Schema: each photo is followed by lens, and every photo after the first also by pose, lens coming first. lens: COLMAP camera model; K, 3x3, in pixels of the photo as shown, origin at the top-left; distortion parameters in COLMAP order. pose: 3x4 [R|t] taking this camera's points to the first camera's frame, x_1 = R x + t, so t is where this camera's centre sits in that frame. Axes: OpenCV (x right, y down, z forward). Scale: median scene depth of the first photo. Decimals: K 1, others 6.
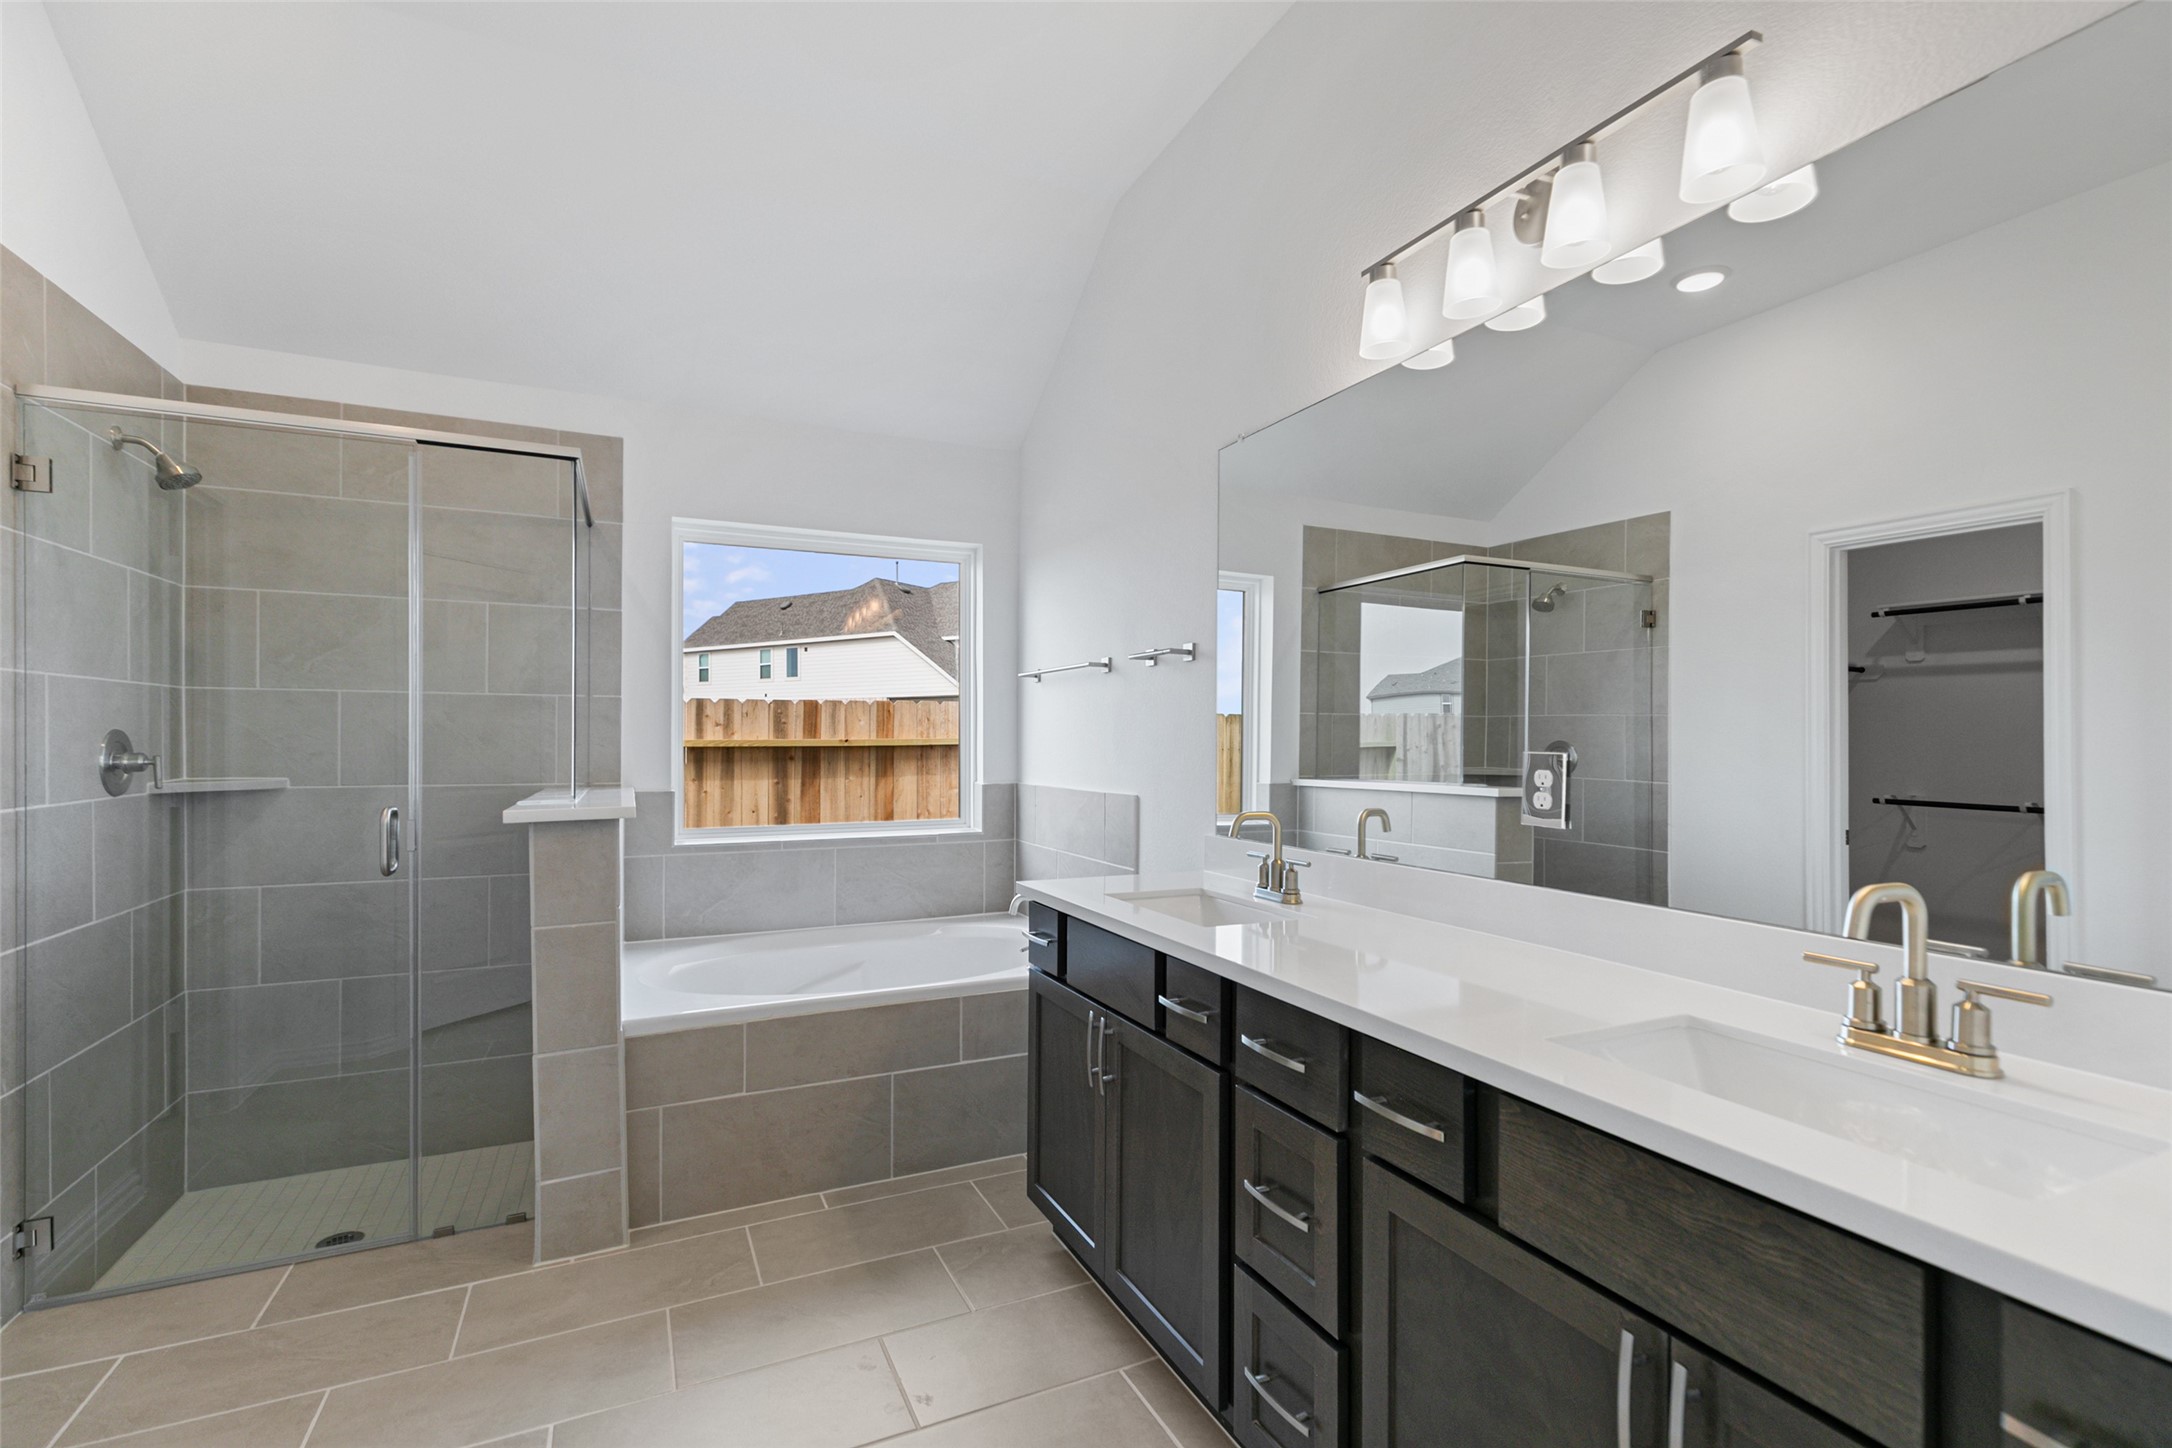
lens RADIAL K [[973.0, 0, 1086.1], [0, 973.0, 732.1], [0, 0, 1]] dist [0.001029, 0.000572]
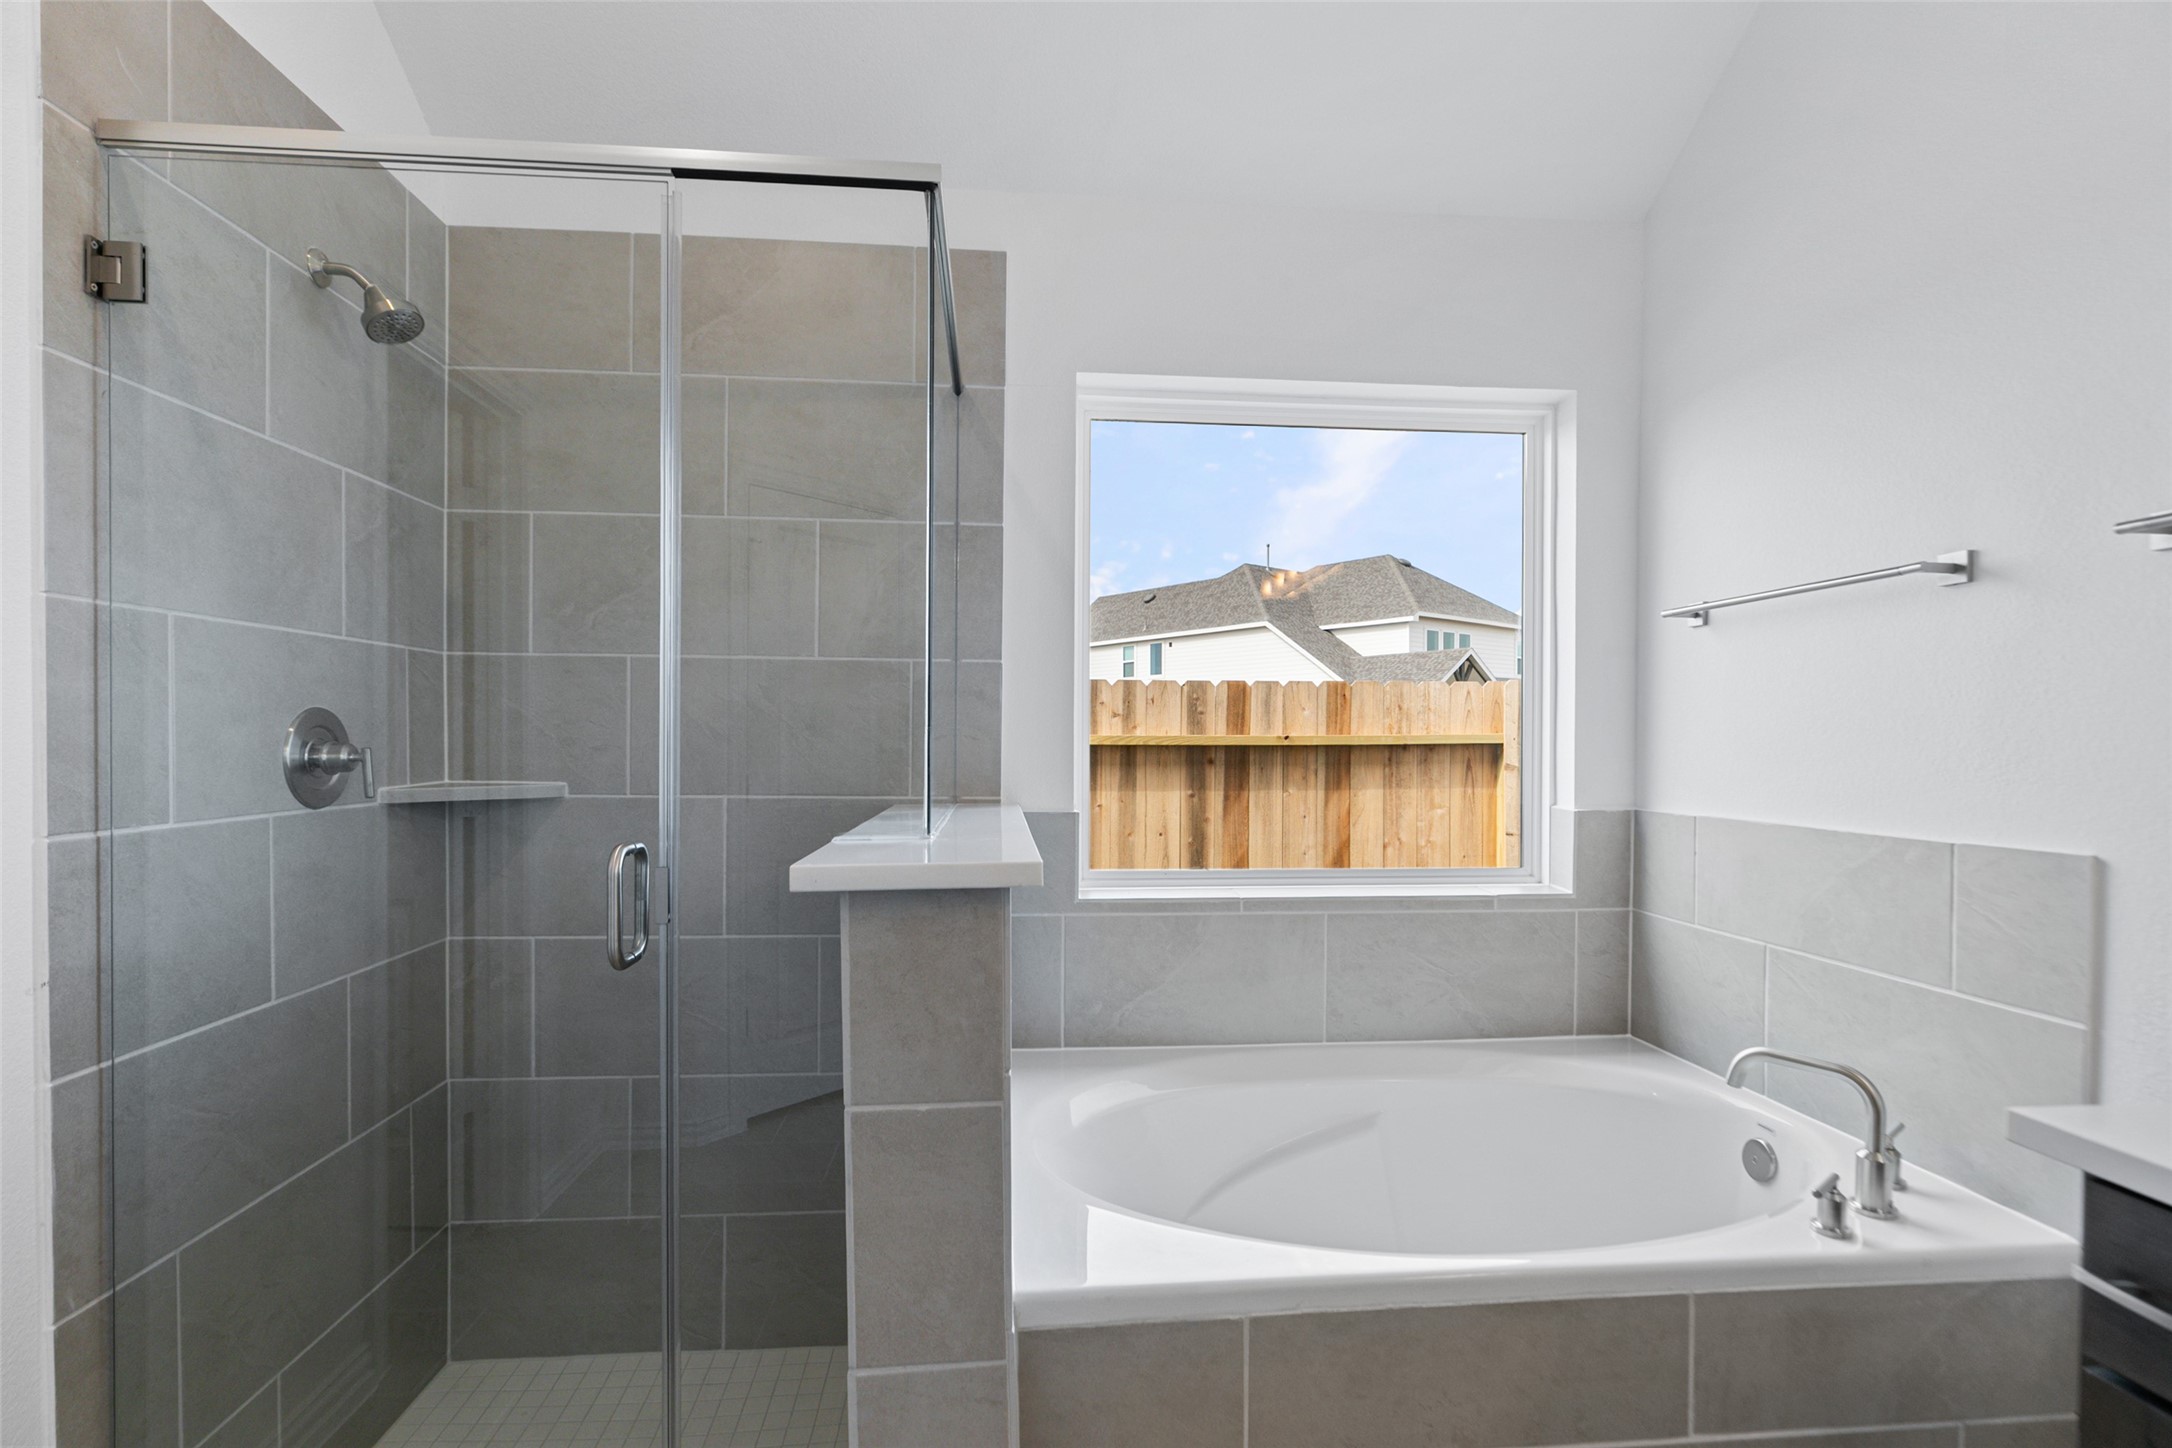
lens RADIAL K [[1092.9, 0, 1091.1], [0, 1092.9, 725.4], [0, 0, 1]] dist [-0.000377, 0.000641]
pose [[0.938290, -0.001193, -0.345847, -0.179477], [-0.001443, 0.999972, -0.007364, 0.010451], [0.345846, 0.007409, 0.938262, 0.356777]]
